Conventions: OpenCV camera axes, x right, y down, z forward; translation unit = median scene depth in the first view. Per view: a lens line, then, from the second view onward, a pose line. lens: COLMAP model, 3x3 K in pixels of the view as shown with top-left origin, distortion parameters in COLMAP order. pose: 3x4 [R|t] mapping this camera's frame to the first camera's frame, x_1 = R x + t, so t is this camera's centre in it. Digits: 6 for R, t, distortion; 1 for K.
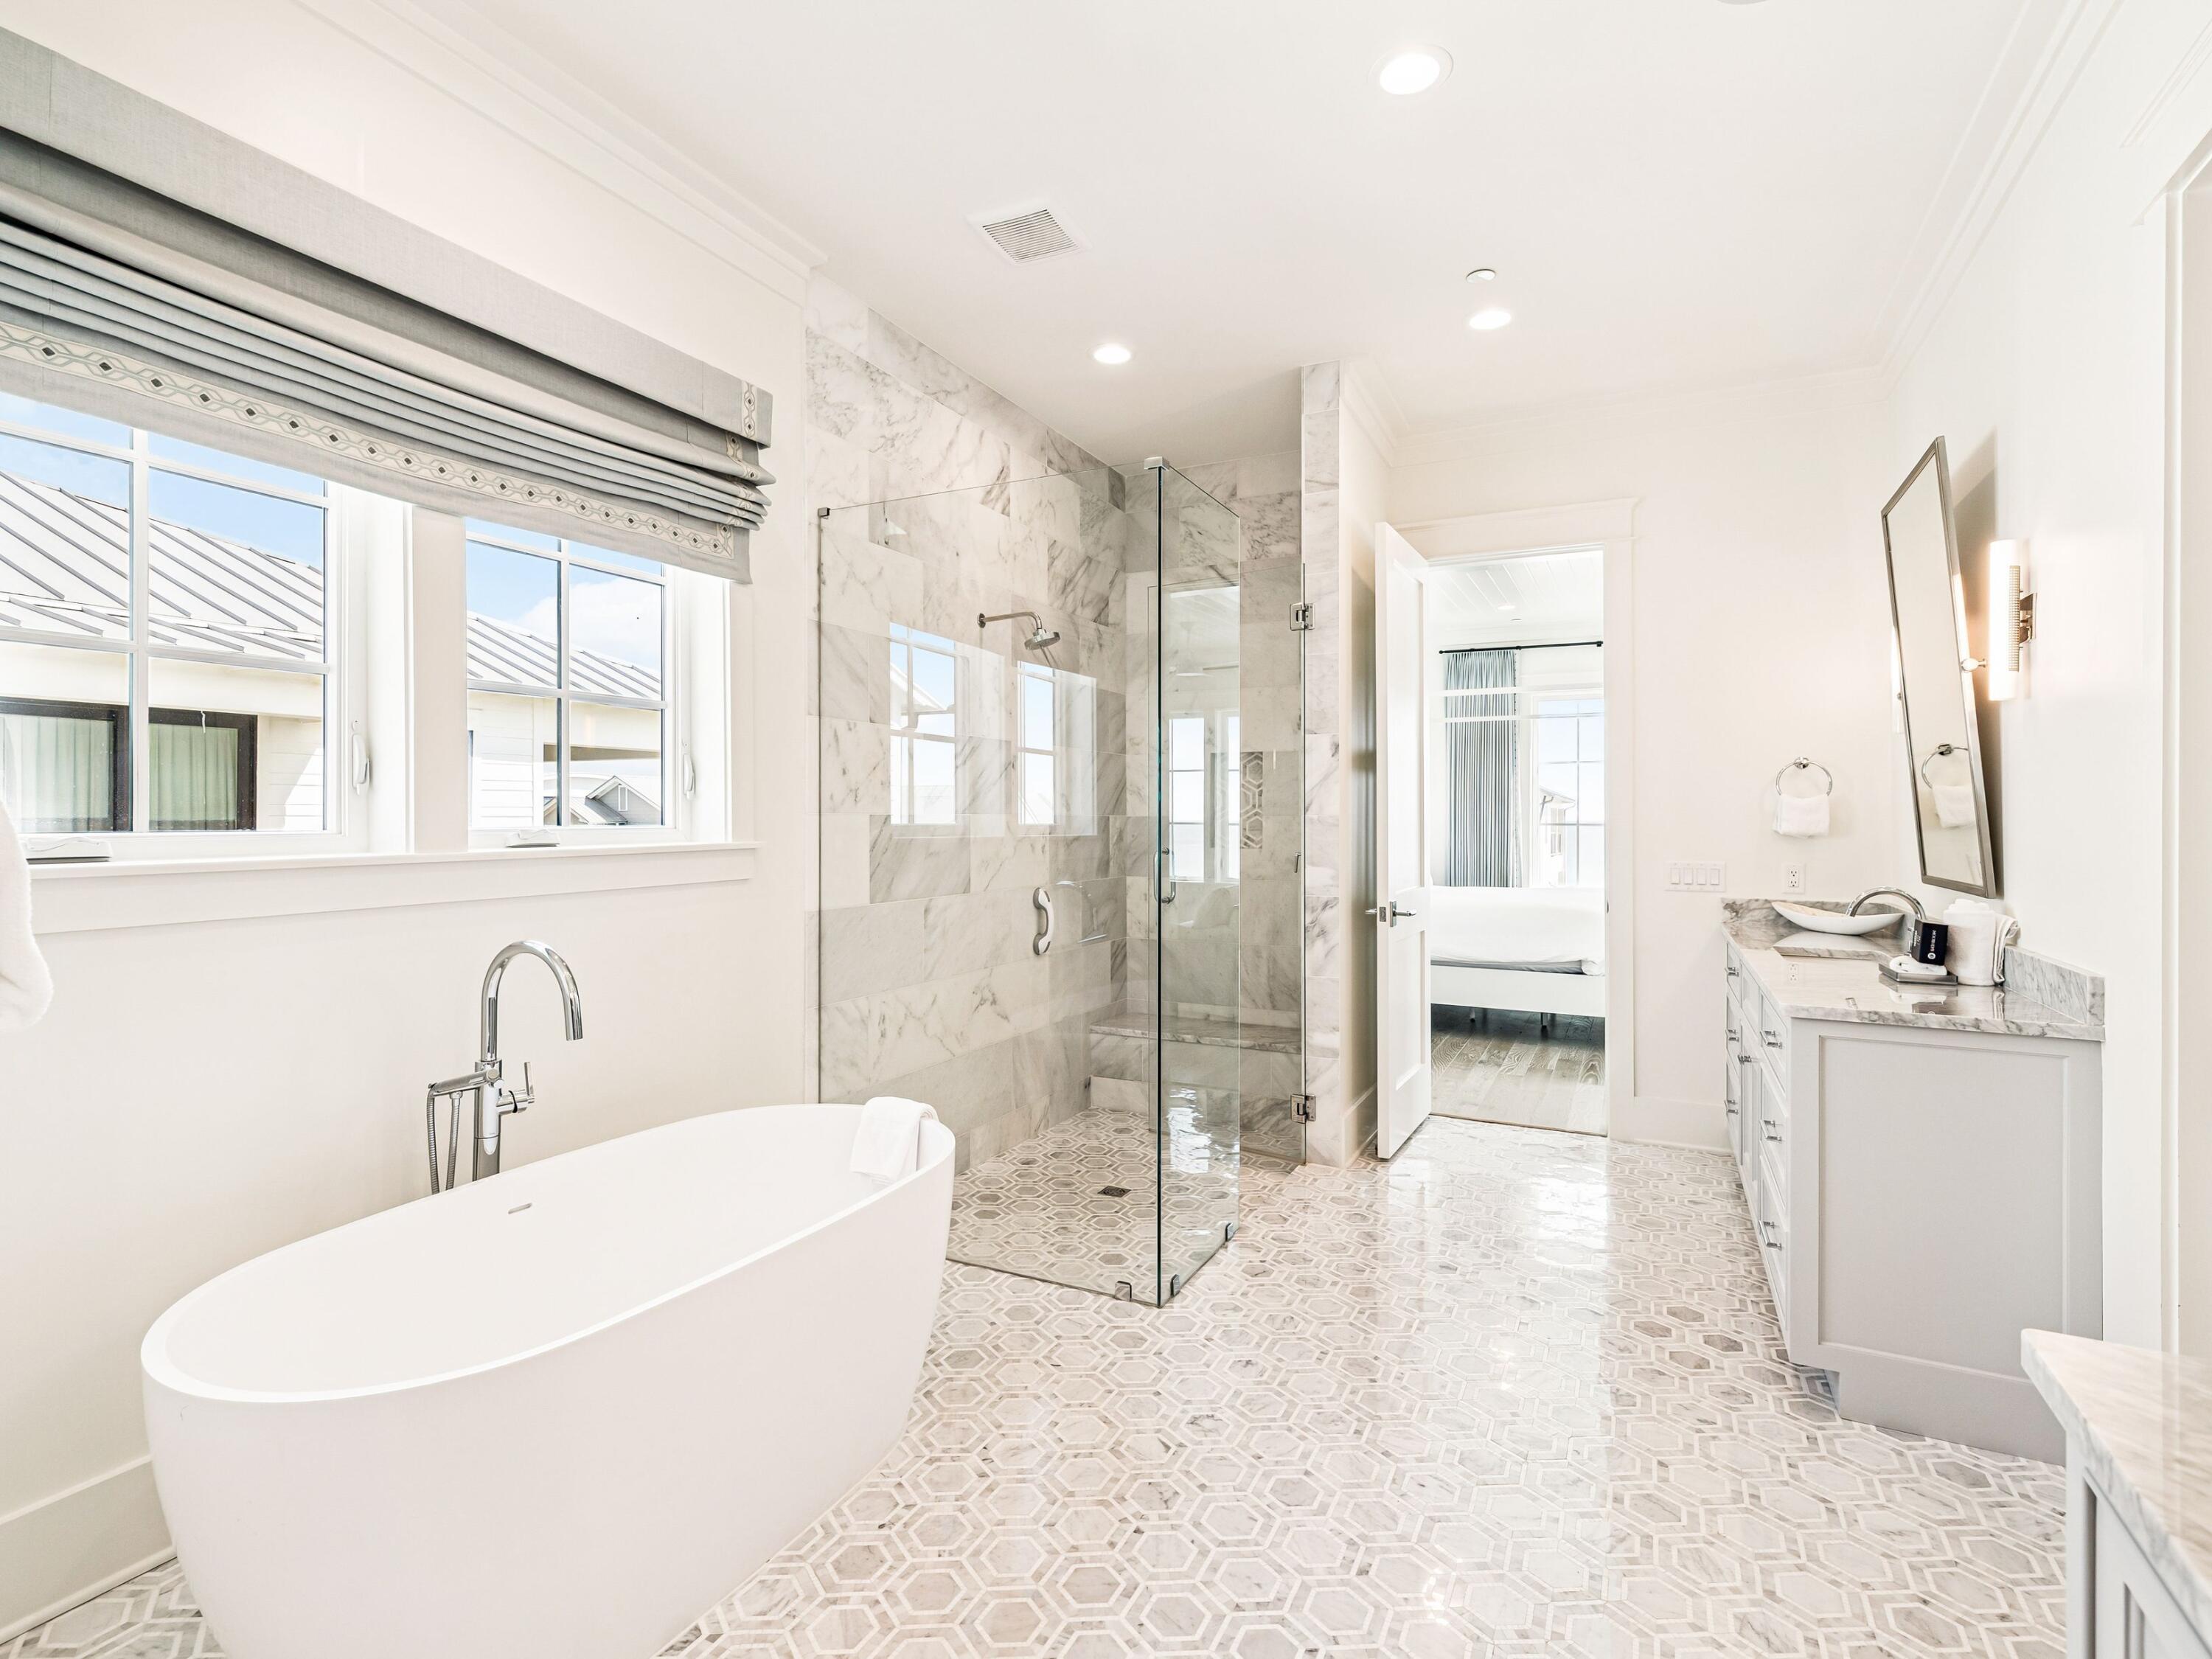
lens RADIAL K [[1048.3, 0, 1096.4], [0, 1048.3, 825.7], [0, 0, 1]] dist [0.004321, 0.000131]
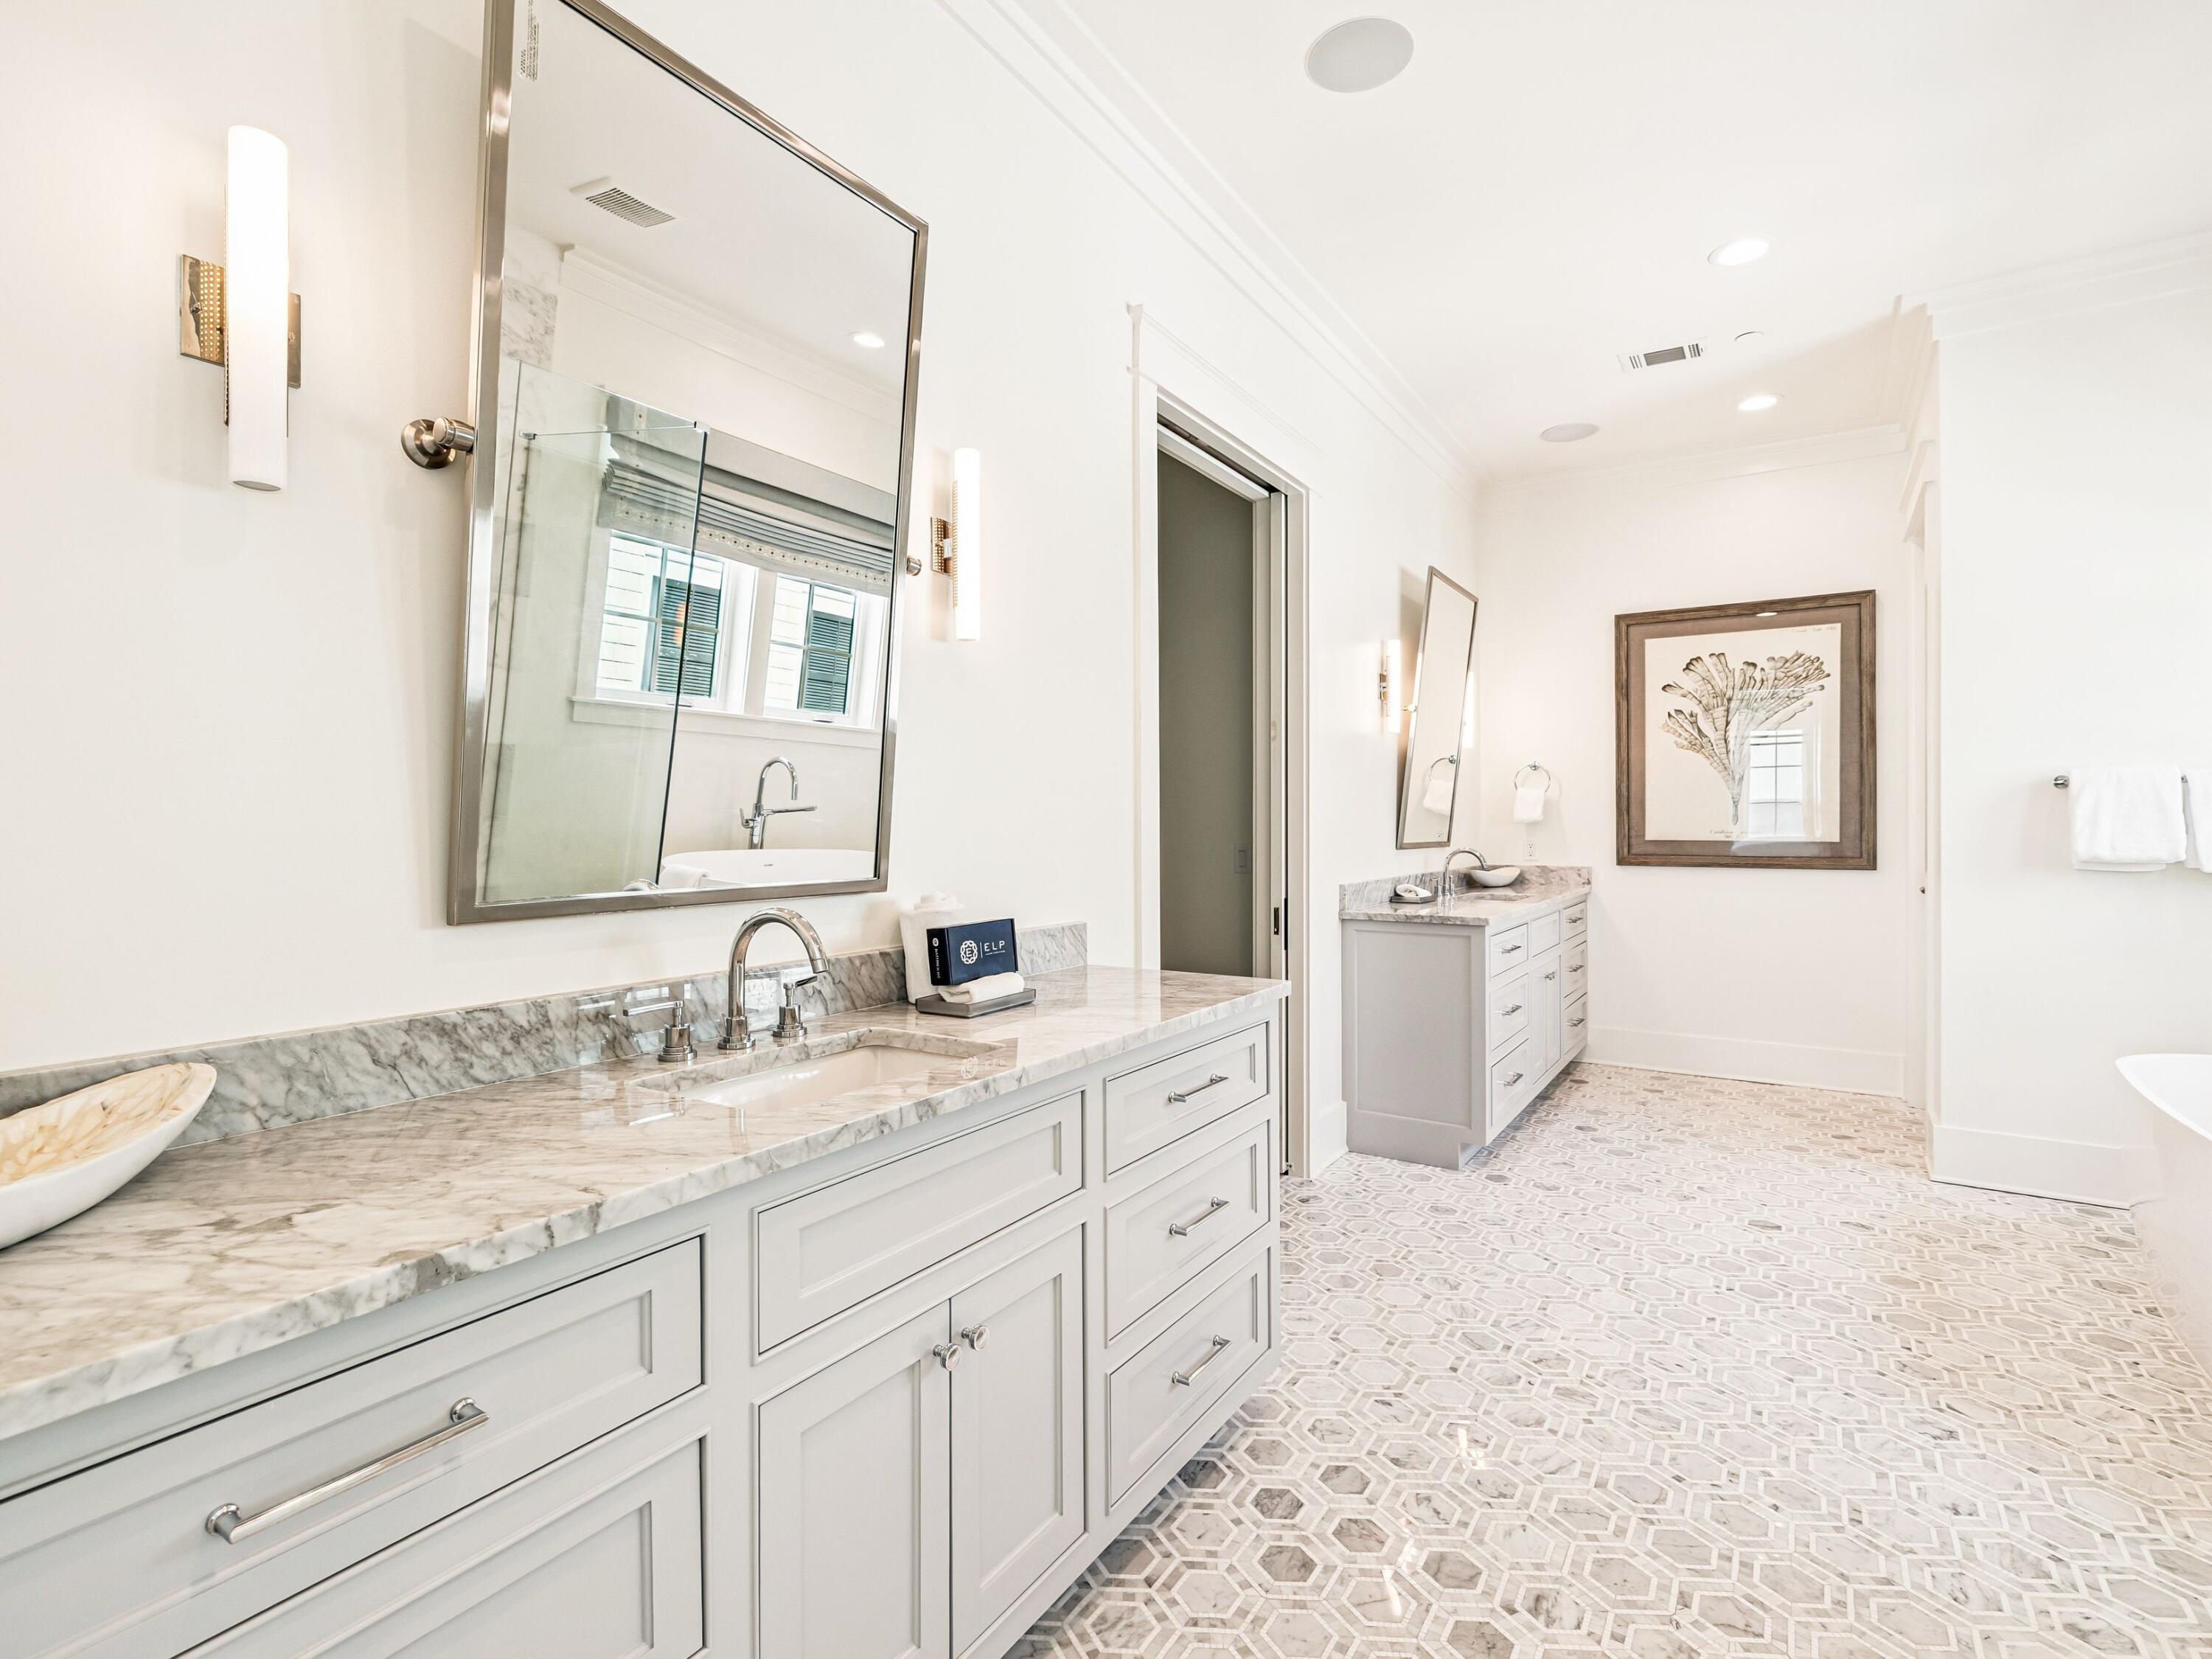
lens RADIAL K [[1048.3, 0, 1096.4], [0, 1048.3, 825.7], [0, 0, 1]] dist [0.004321, 0.000131]
pose [[-0.993912, 0.000883, 0.110175, 0.737292], [0.002259, 0.999921, 0.012364, 0.016665], [-0.110155, 0.012537, -0.993835, 1.992826]]
